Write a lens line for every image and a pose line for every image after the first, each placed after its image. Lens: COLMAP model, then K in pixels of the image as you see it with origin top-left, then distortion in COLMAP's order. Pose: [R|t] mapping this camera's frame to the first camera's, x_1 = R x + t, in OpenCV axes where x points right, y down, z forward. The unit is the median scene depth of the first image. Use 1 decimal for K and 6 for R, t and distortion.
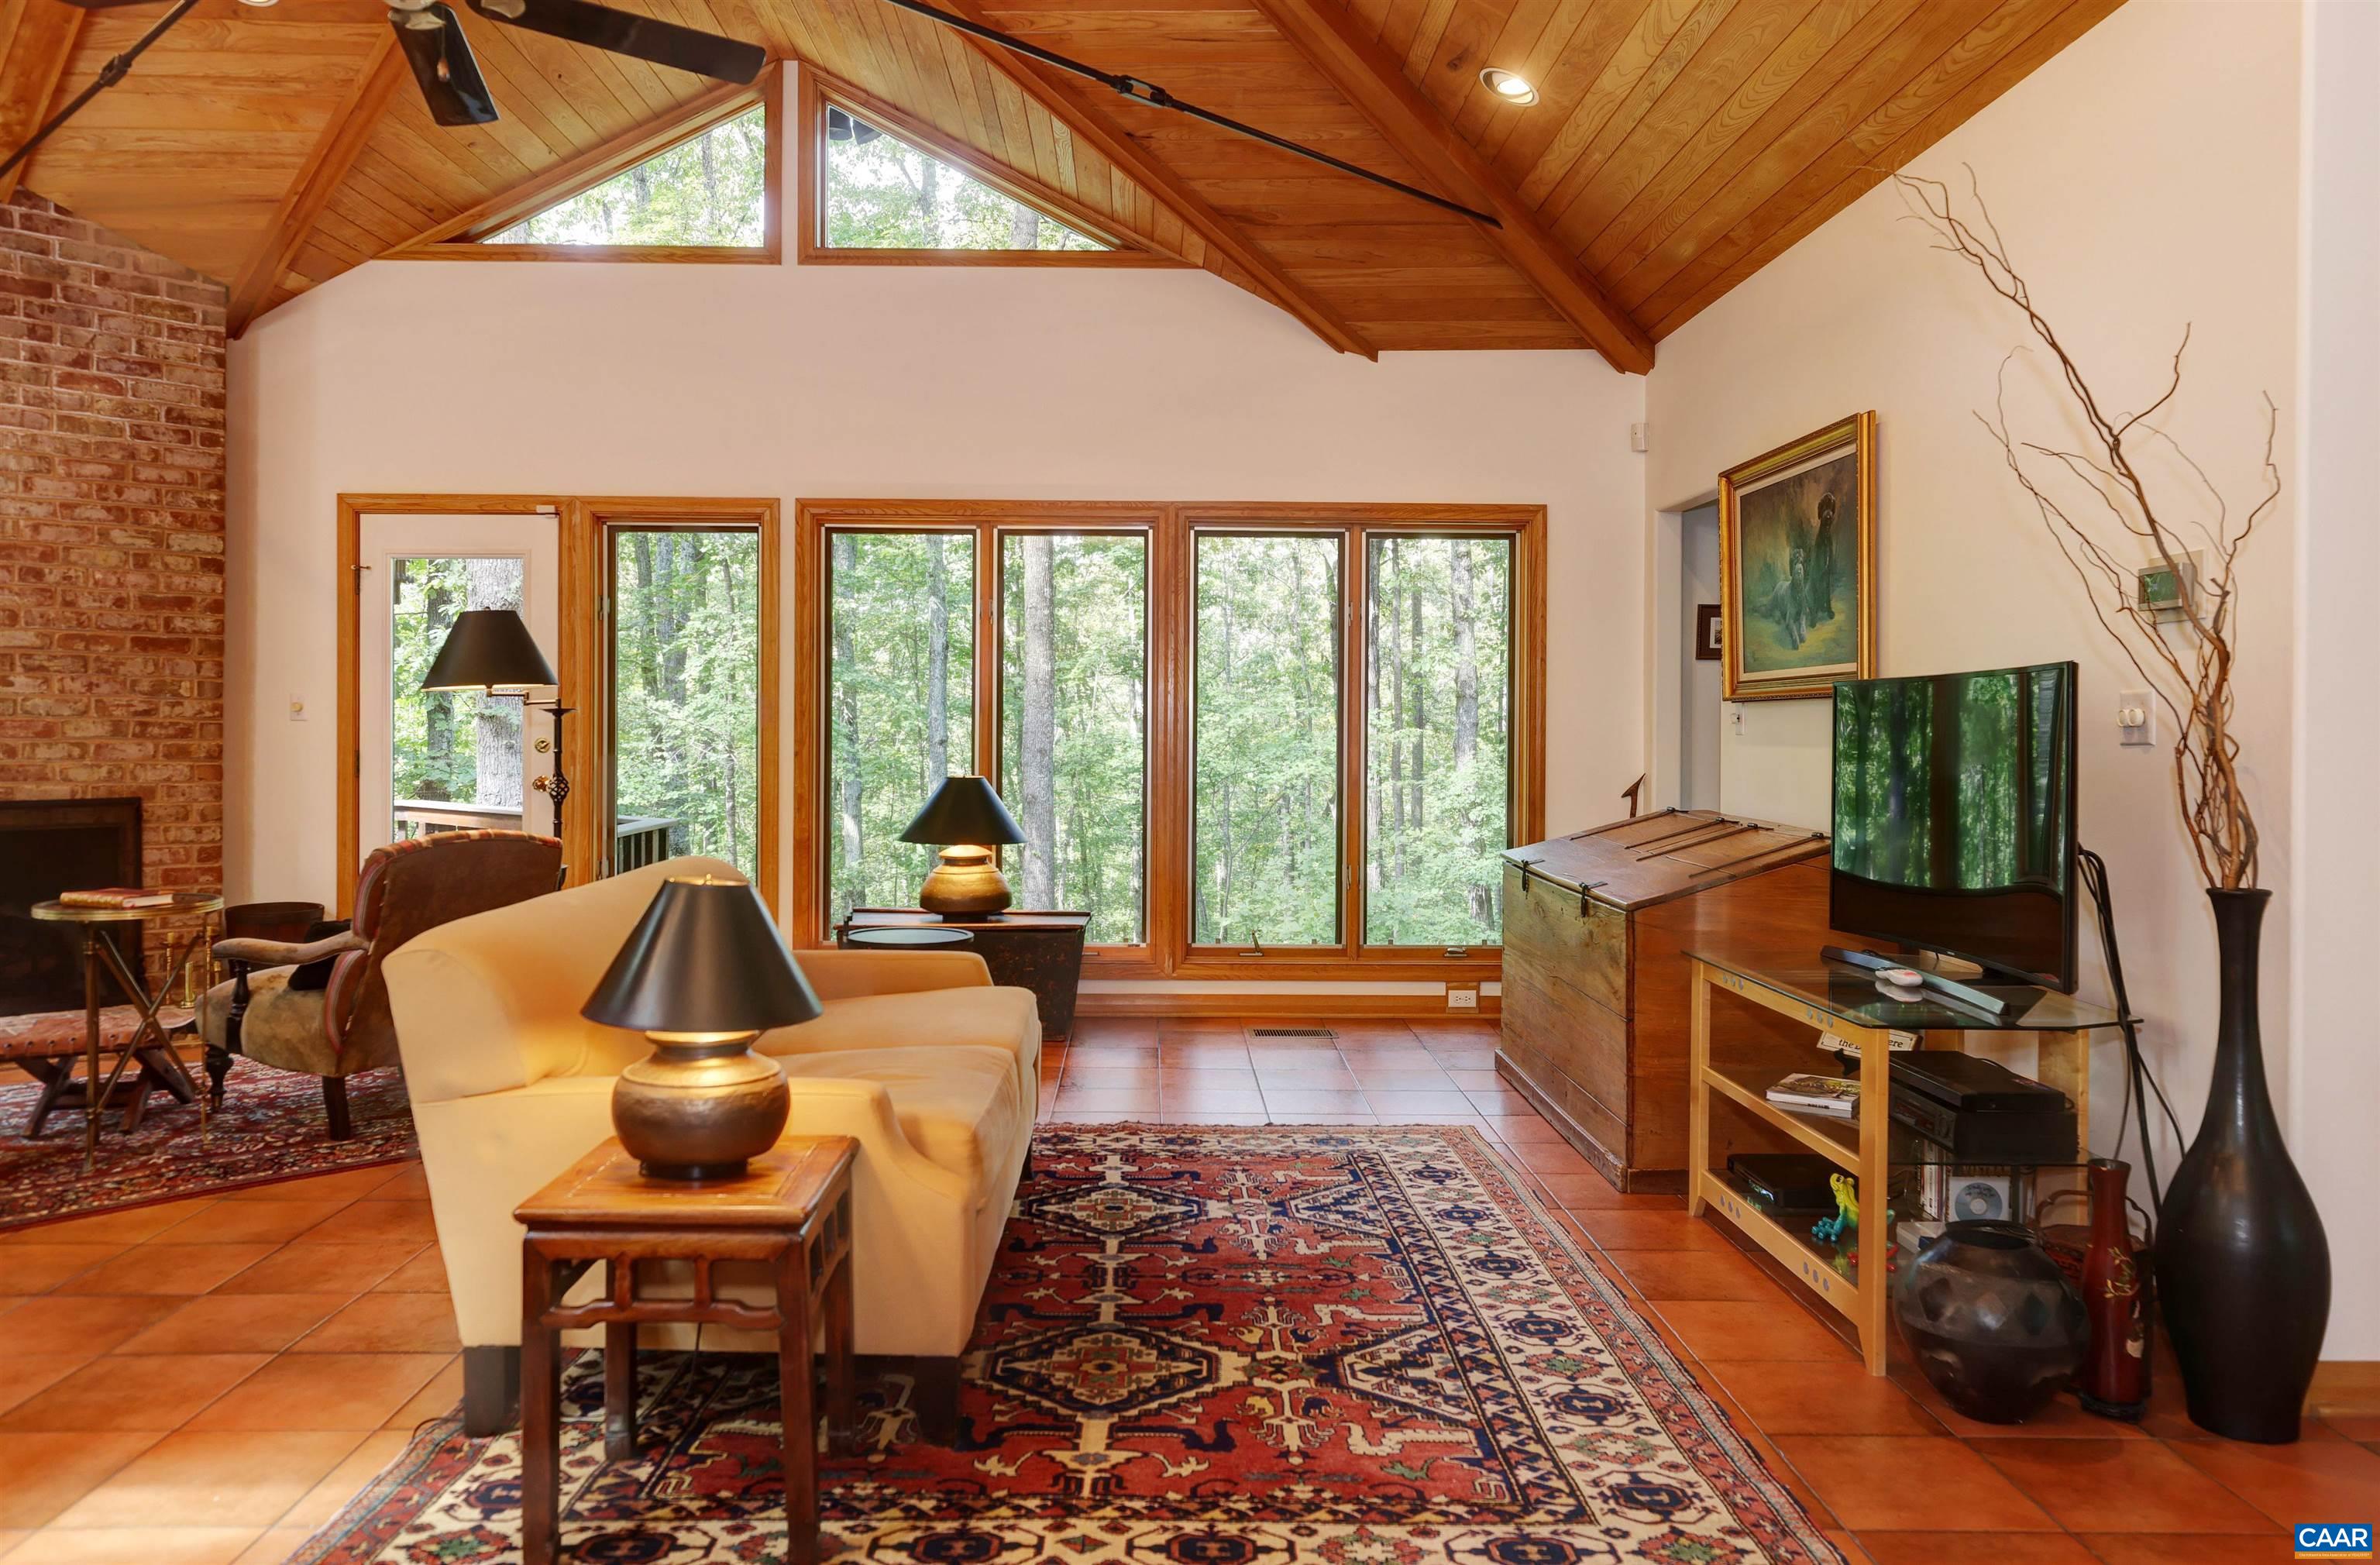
lens RADIAL K [[1663.8, 0, 1169.2], [0, 1663.8, 738.0], [0, 0, 1]] dist [-0.008567, 0.024332]
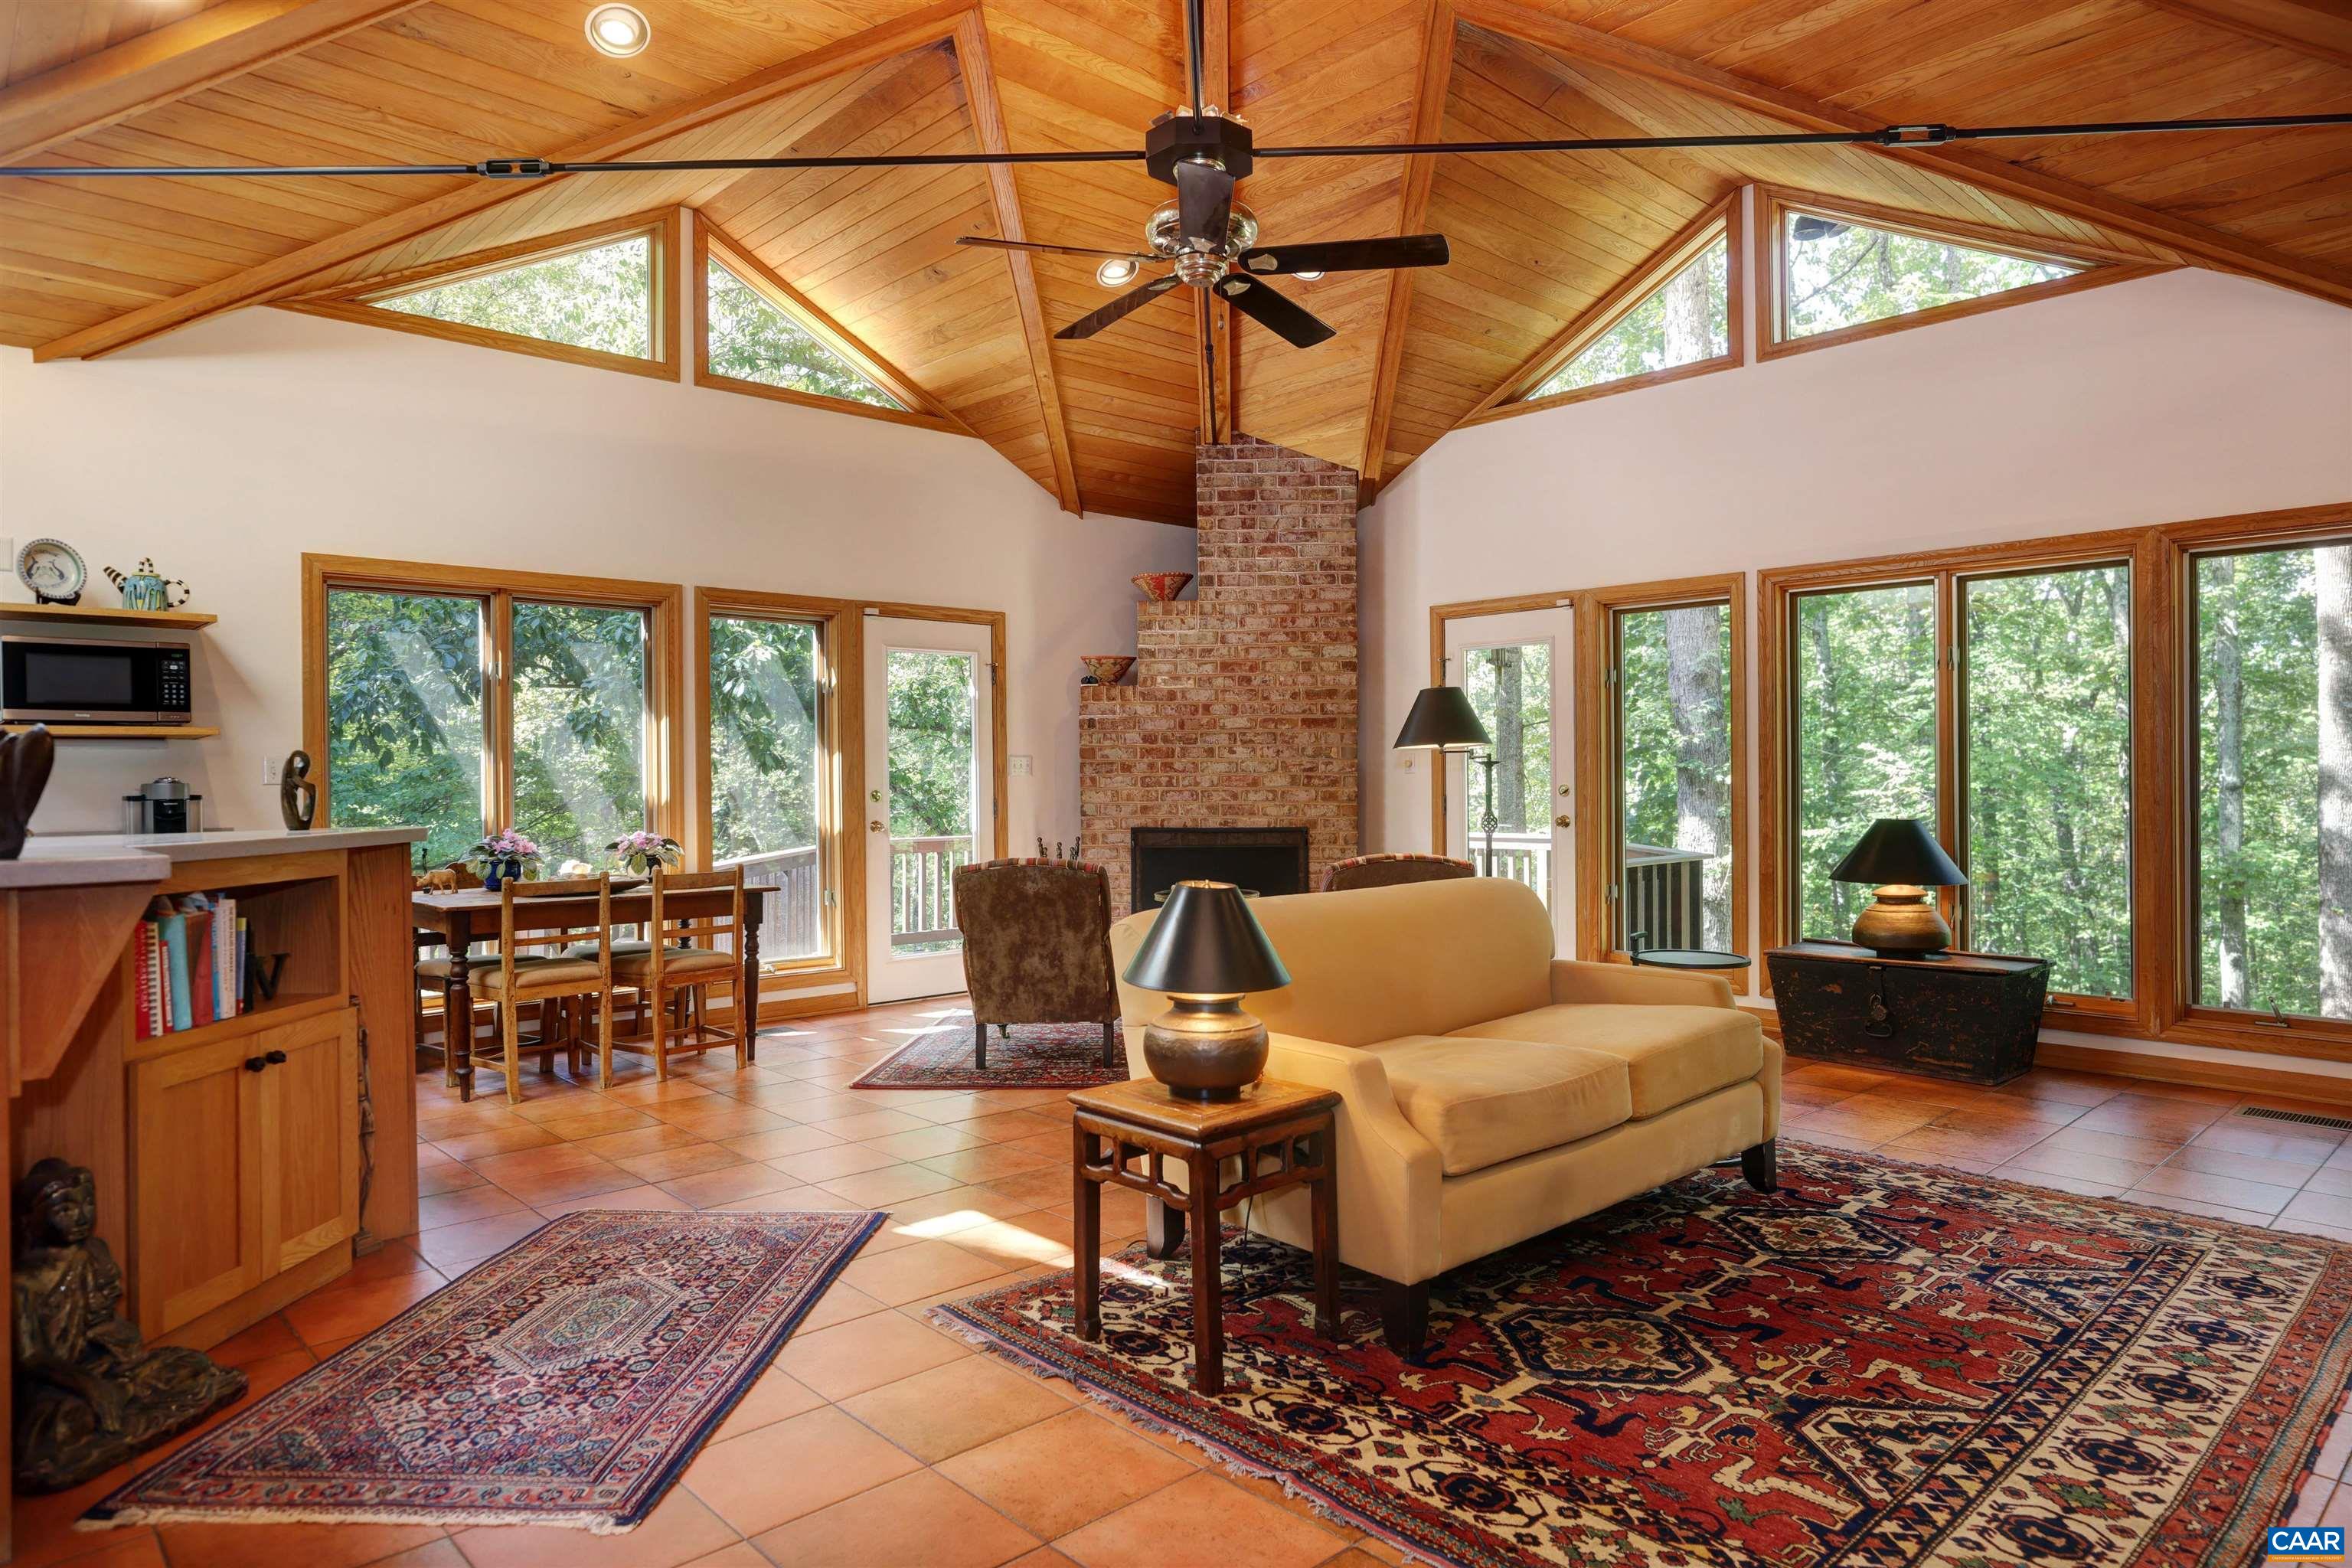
lens RADIAL K [[1410.4, 0, 1190.6], [0, 1410.4, 772.1], [0, 0, 1]] dist [-0.008486, 0.010684]
pose [[0.676676, -0.014076, -0.736146, 0.237522], [0.005660, 0.999887, -0.013916, 0.003959], [0.736259, 0.005250, 0.676679, 0.080892]]
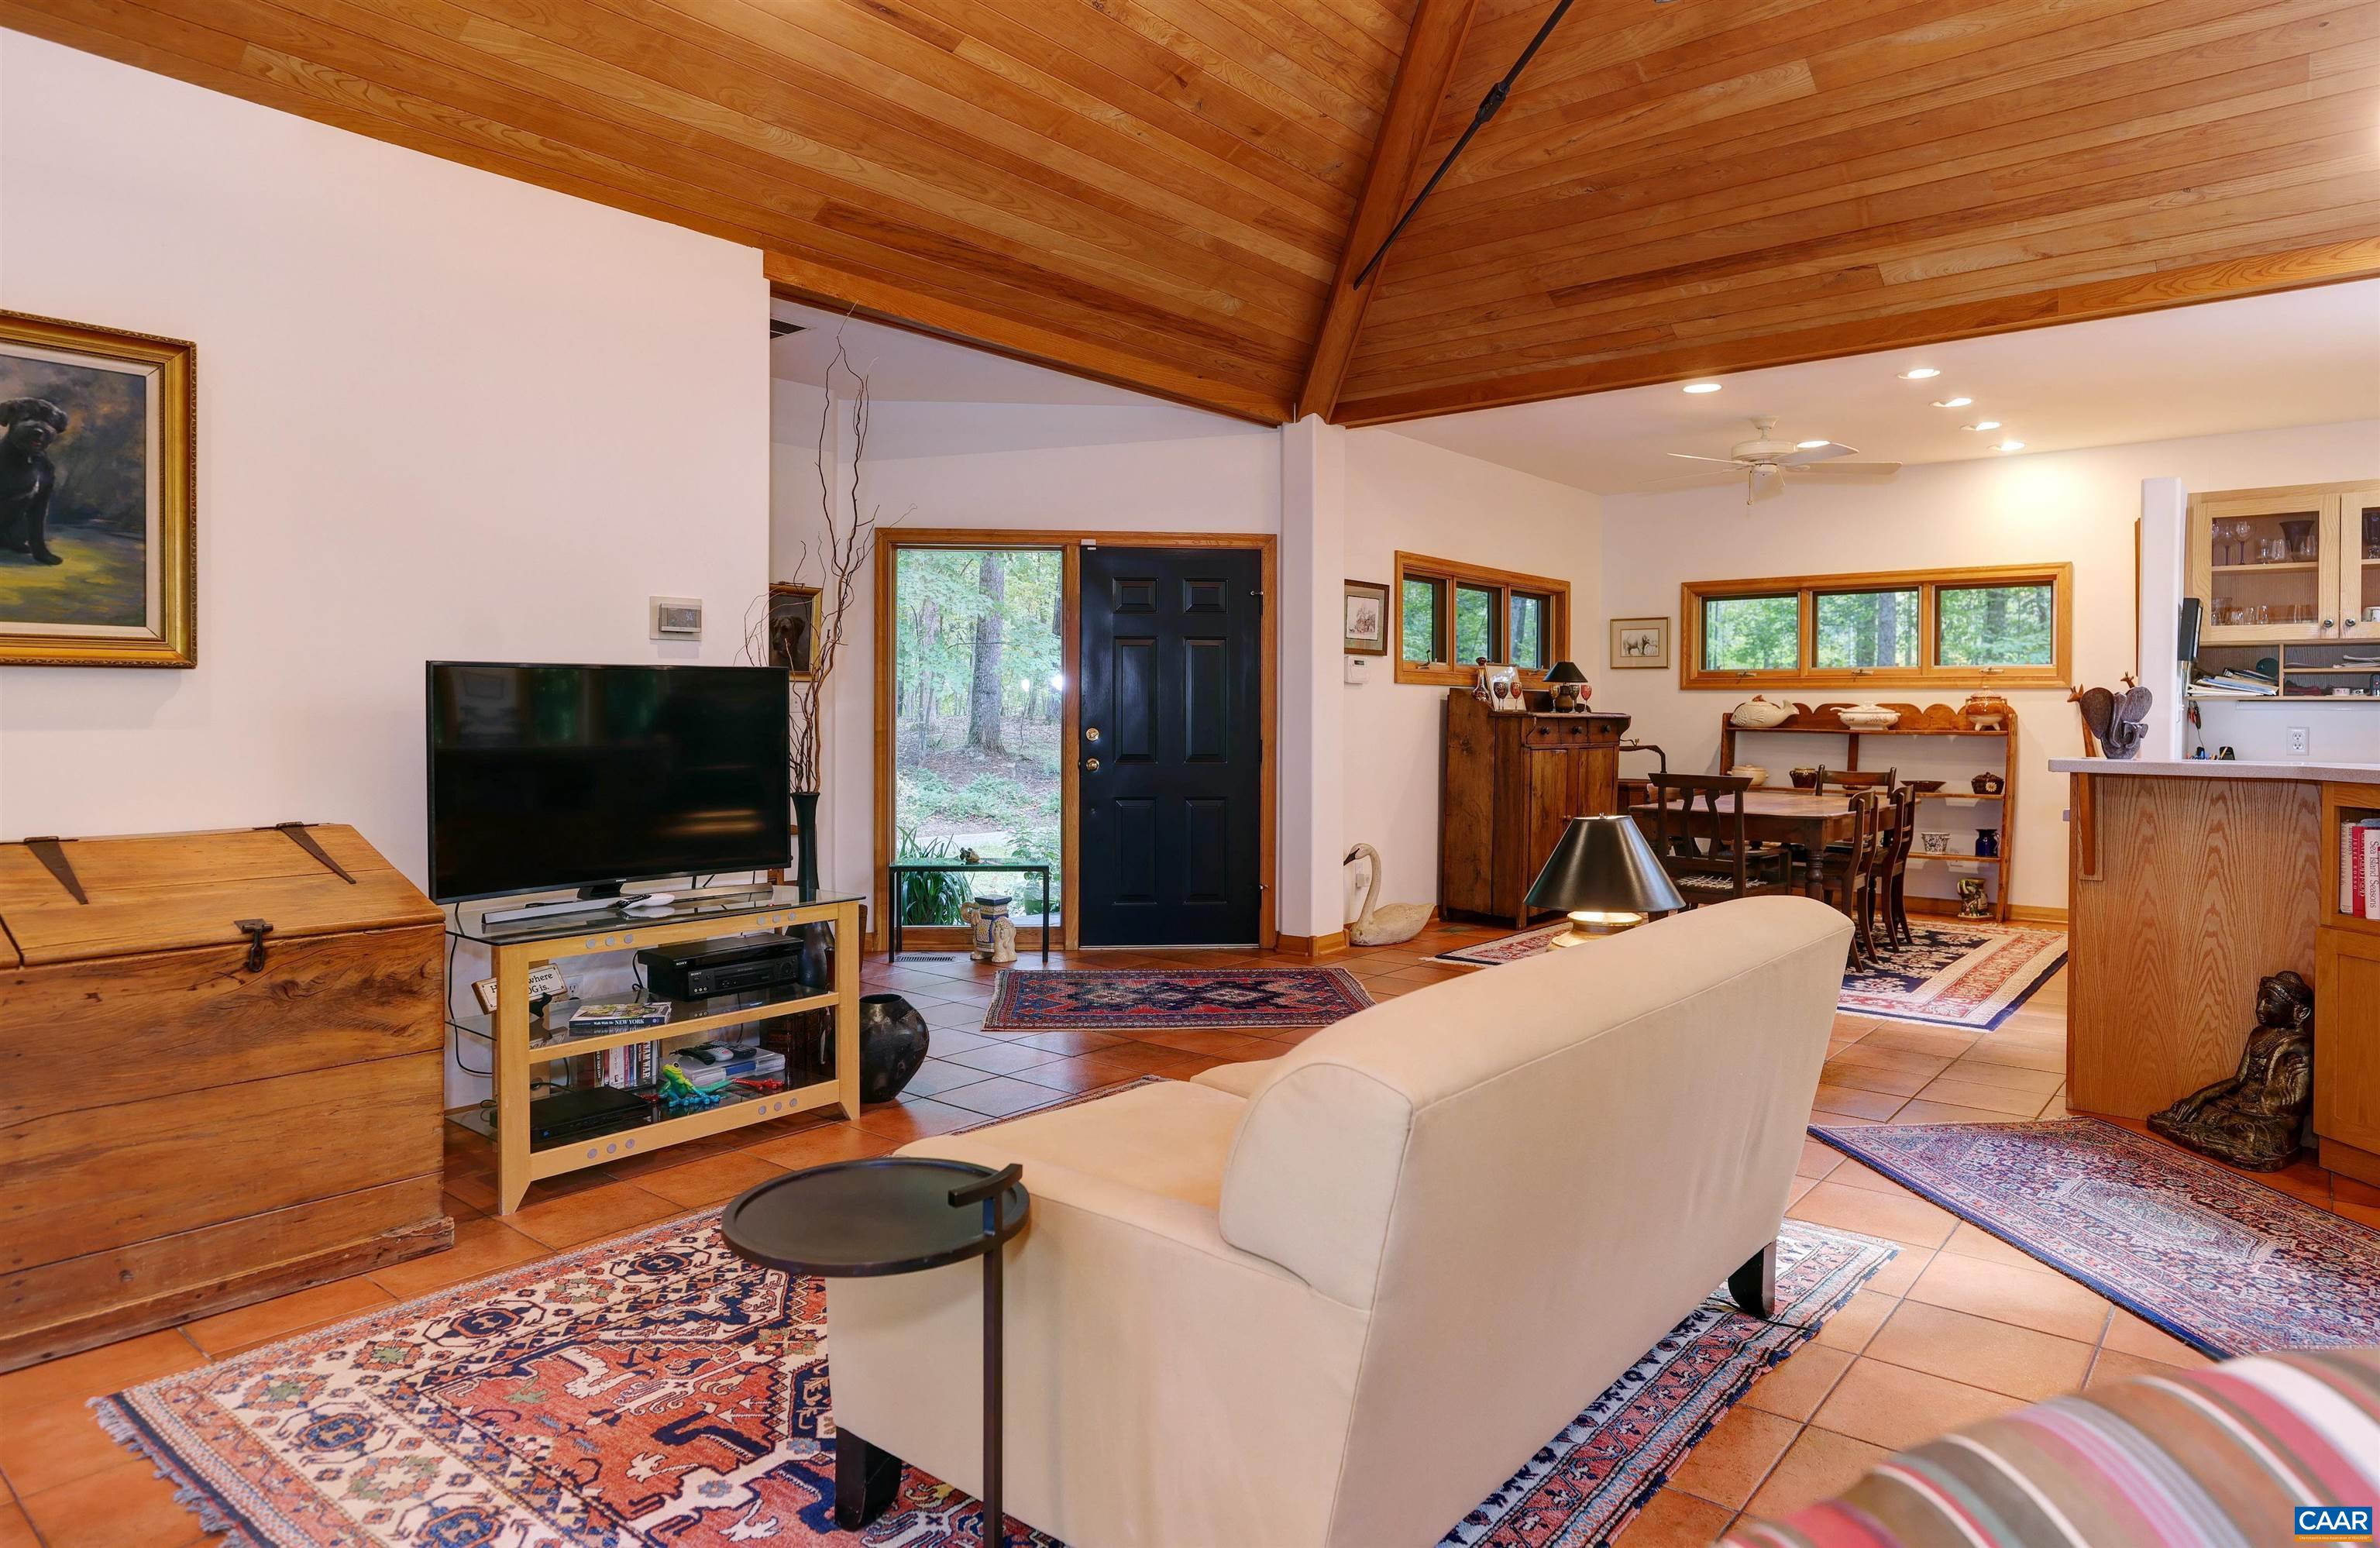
lens RADIAL K [[1388.6, 0, 1170.7], [0, 1388.6, 713.3], [0, 0, 1]] dist [-0.008896, 0.001556]
pose [[-0.757040, -0.010820, 0.653279, -0.332664], [-0.003796, 0.999919, 0.012163, -0.009210], [-0.653358, 0.006728, -0.757020, 0.912287]]
